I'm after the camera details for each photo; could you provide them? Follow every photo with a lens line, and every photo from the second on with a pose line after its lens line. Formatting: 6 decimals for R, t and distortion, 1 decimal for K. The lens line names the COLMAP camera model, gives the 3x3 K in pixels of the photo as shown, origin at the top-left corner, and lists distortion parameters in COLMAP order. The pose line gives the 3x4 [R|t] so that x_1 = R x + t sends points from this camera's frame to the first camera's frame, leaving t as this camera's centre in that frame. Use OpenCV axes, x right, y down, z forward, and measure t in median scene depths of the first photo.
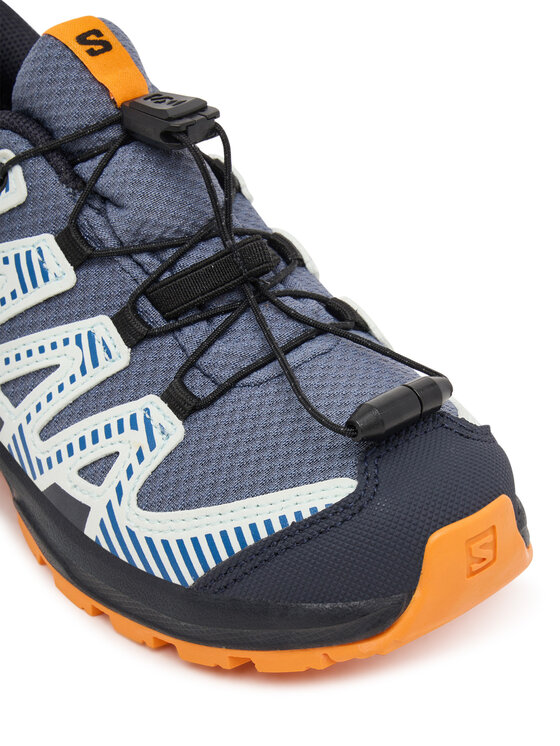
lens RADIAL K [[2203.6, 0, 280.0], [0, 2203.6, 373.0], [0, 0, 1]] dist [-0.033460, -0.808836]
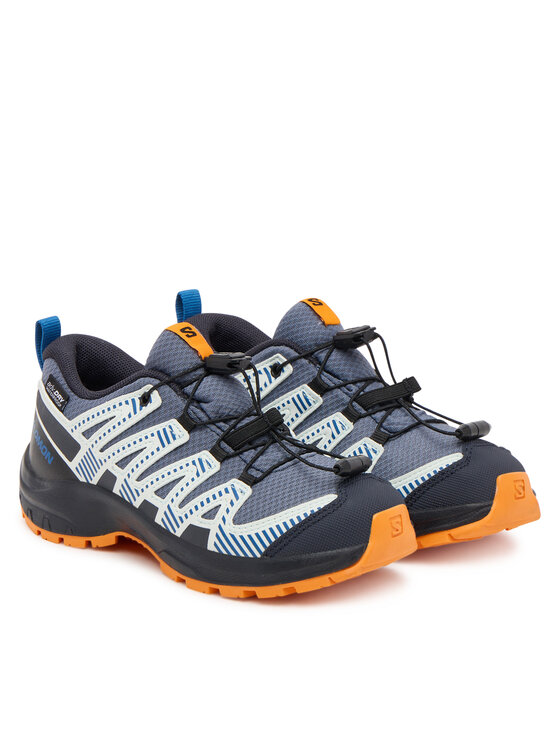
lens RADIAL K [[2191.0, 0, 280.0], [0, 2191.0, 373.0], [0, 0, 1]] dist [0.040698, 0.068205]
pose [[0.991169, -0.055117, 0.120611, -0.258518], [0.091465, 0.942701, -0.320856, 0.585862], [-0.096015, 0.329054, 0.939417, -1.007078]]
